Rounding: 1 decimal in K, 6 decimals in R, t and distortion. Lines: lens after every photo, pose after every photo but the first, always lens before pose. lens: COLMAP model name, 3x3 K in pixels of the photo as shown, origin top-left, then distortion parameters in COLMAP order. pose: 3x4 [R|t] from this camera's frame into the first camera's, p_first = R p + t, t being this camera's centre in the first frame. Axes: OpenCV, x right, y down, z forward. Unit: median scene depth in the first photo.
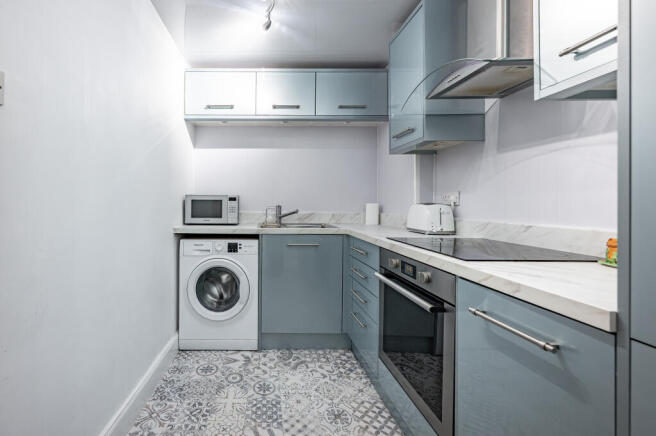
lens RADIAL K [[264.6, 0, 327.9], [0, 264.6, 207.7], [0, 0, 1]] dist [-0.000194, 0.000016]
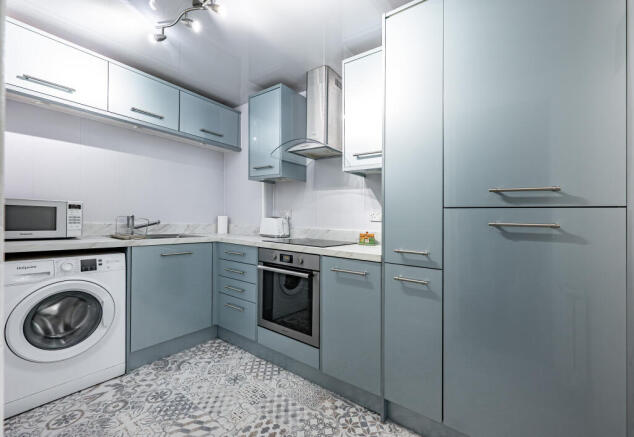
lens RADIAL K [[268.9, 0, 317.0], [0, 268.9, 218.5], [0, 0, 1]] dist [-0.000200, -0.000059]
pose [[0.599140, 0.014797, 0.800507, -0.669872], [-0.010821, 0.999888, -0.010384, 0.004373], [-0.800571, -0.002441, 0.599233, -0.096319]]
